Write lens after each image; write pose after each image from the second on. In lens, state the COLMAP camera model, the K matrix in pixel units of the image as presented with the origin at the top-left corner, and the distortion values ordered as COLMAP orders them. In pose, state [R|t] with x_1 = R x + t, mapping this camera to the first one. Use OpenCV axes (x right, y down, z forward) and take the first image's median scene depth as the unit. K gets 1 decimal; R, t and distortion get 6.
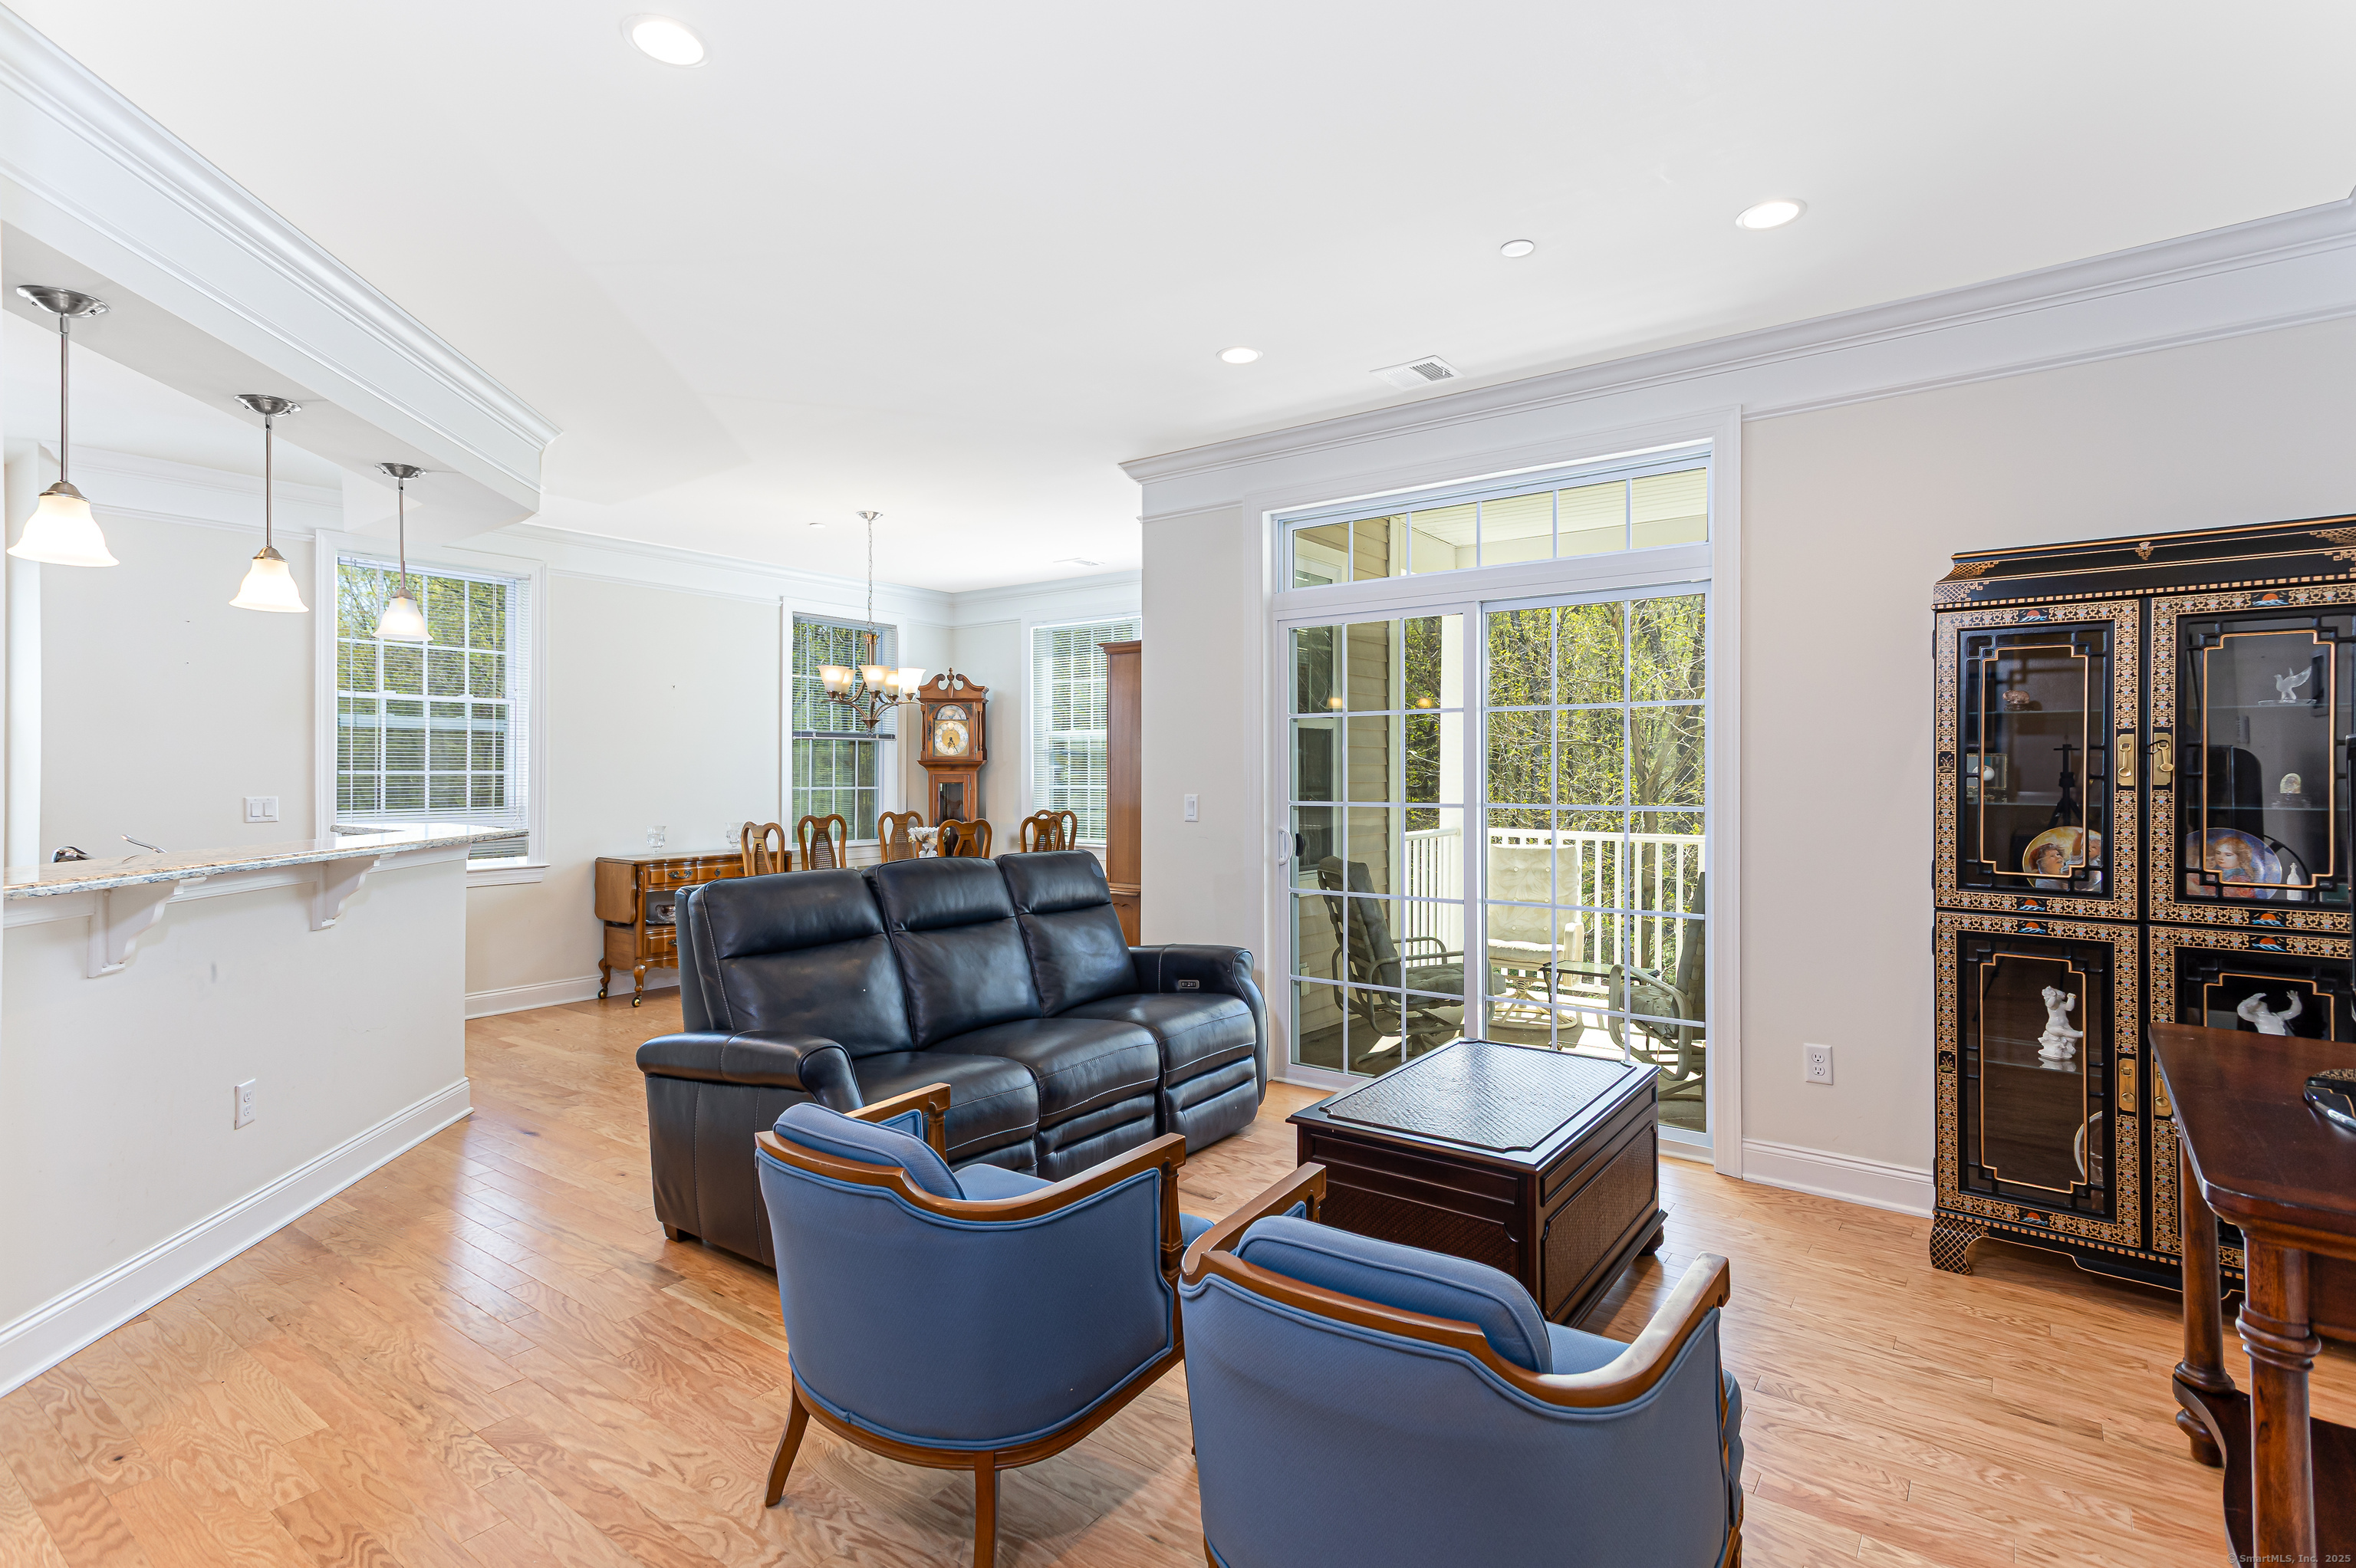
lens RADIAL K [[1104.7, 0, 1193.9], [0, 1104.7, 772.1], [0, 0, 1]] dist [0.005323, 0.000338]
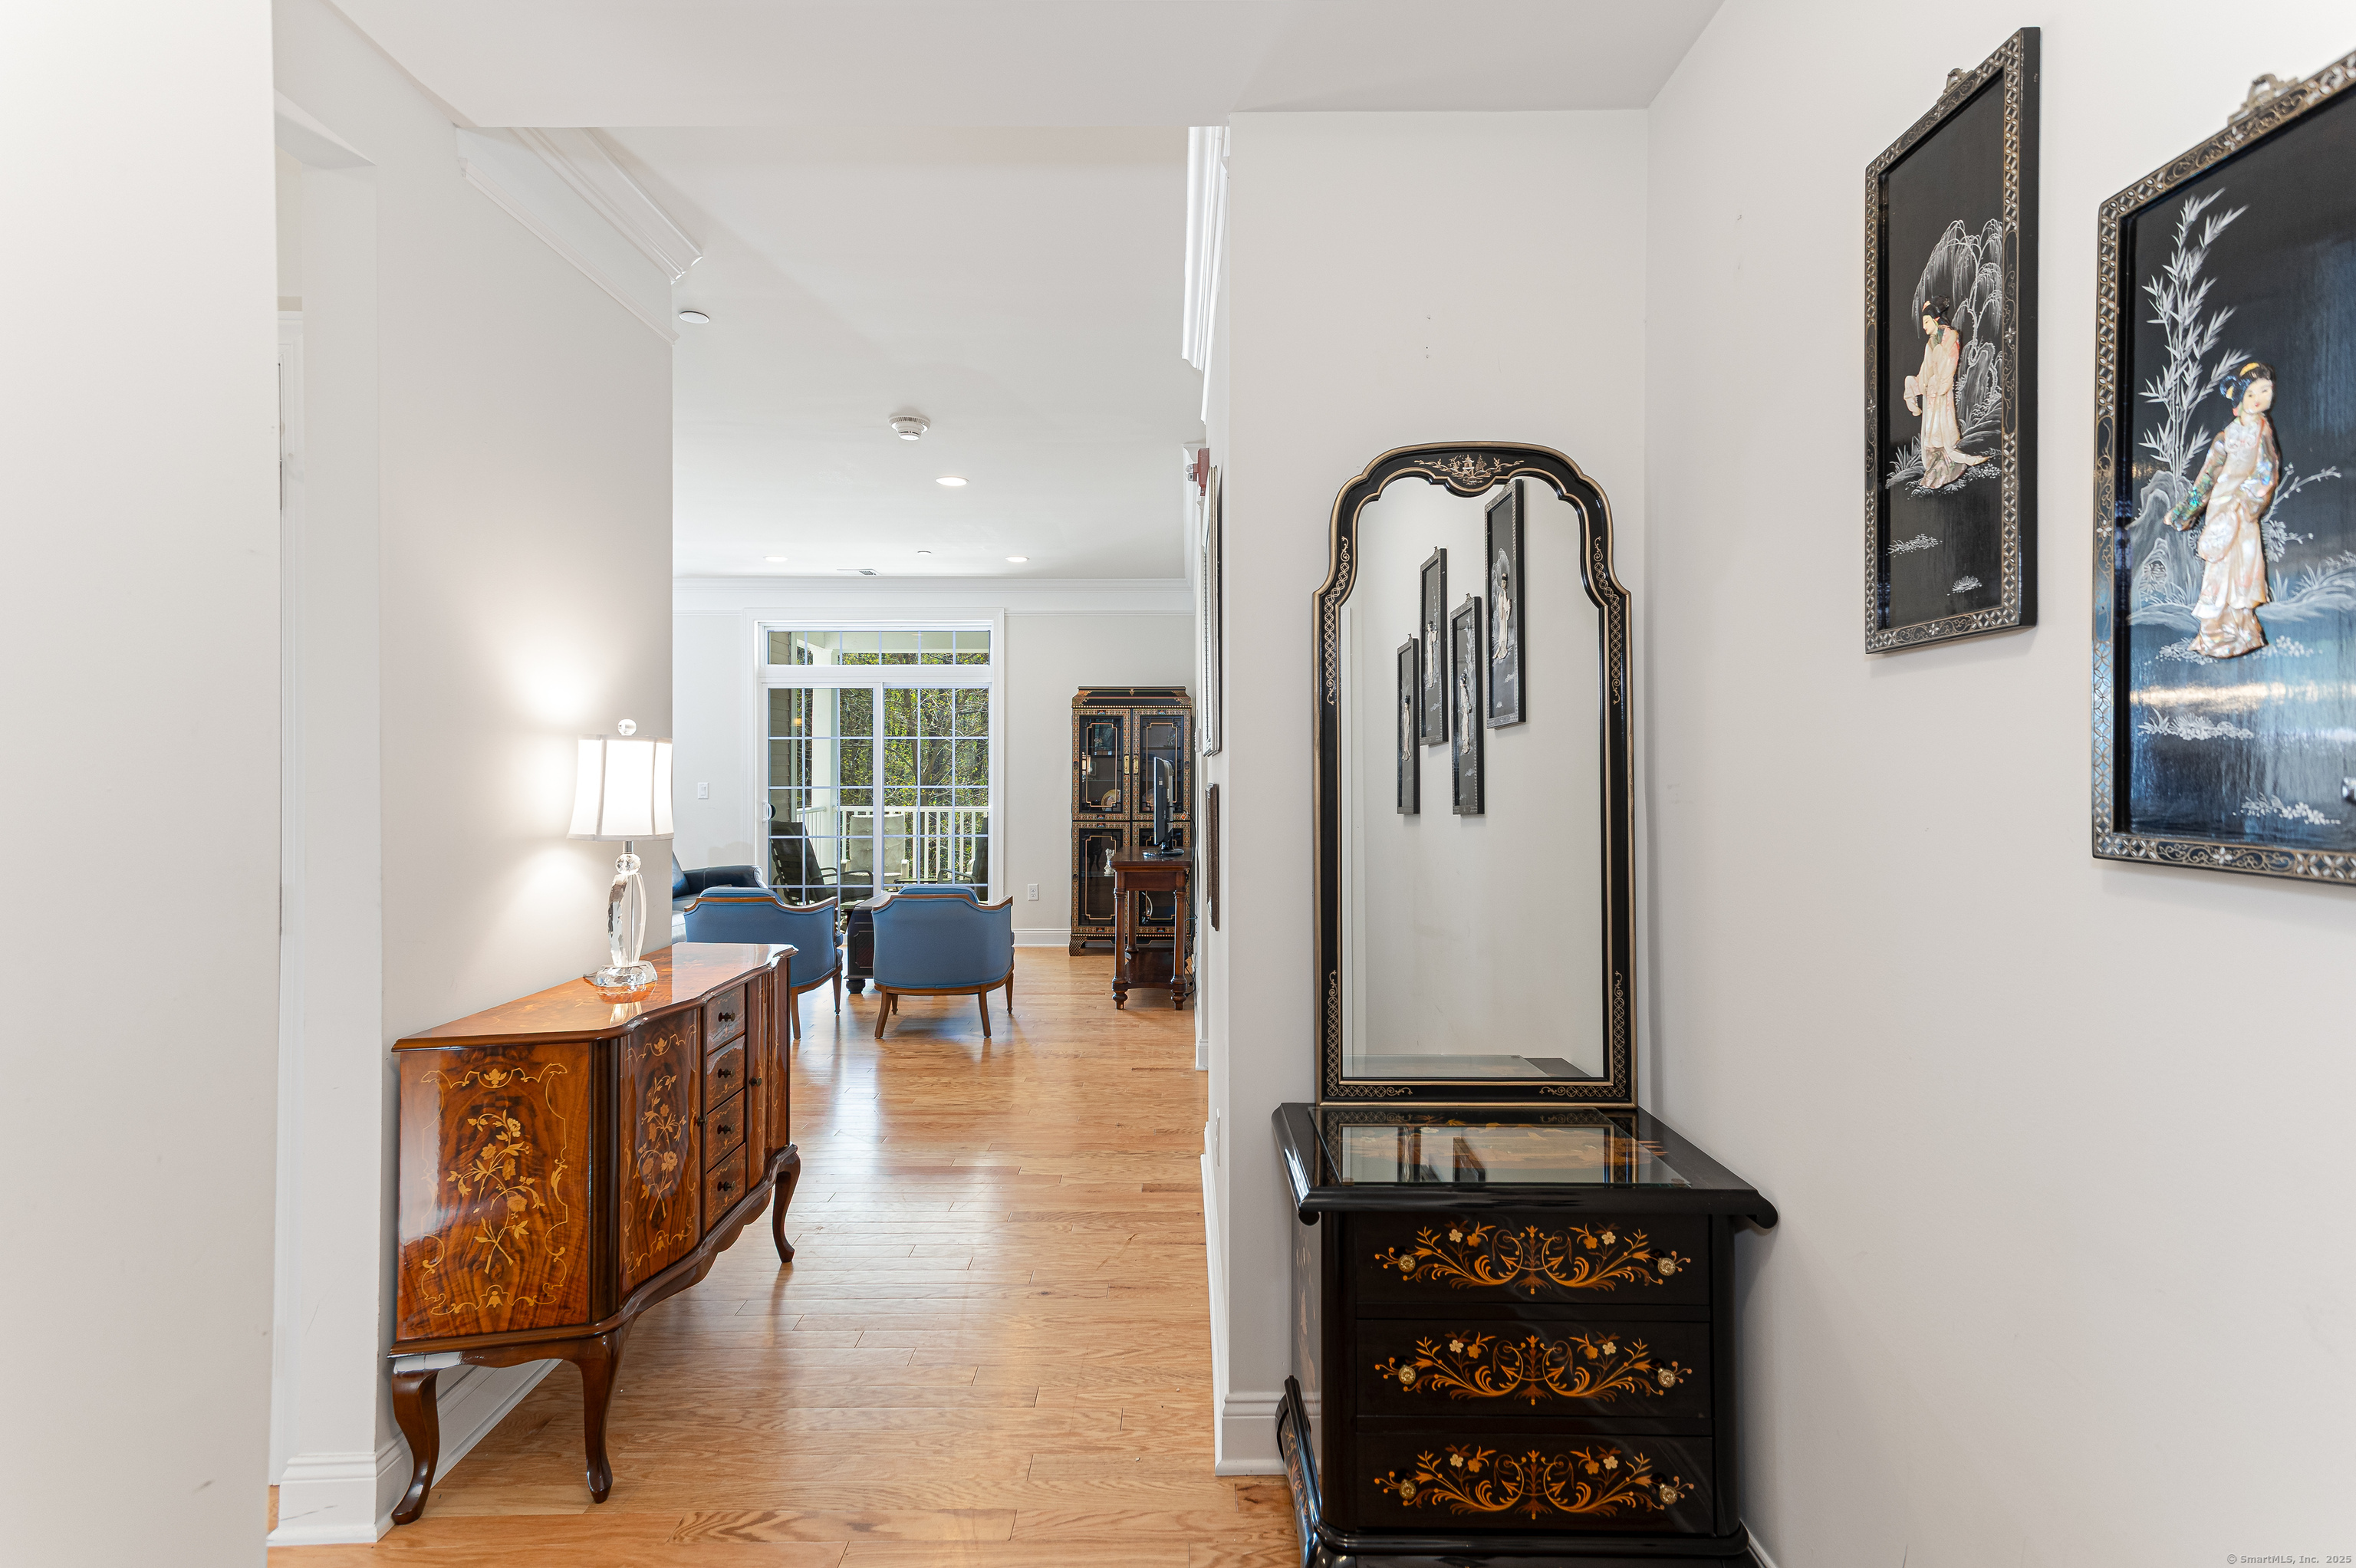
lens RADIAL K [[1104.7, 0, 1177.9], [0, 1104.7, 777.4], [0, 0, 1]] dist [0.005323, 0.000338]
pose [[0.790275, 0.001169, 0.612751, -0.457261], [-0.001295, 0.999999, -0.000237, 0.012787], [-0.612751, -0.000606, 0.790276, -0.759691]]
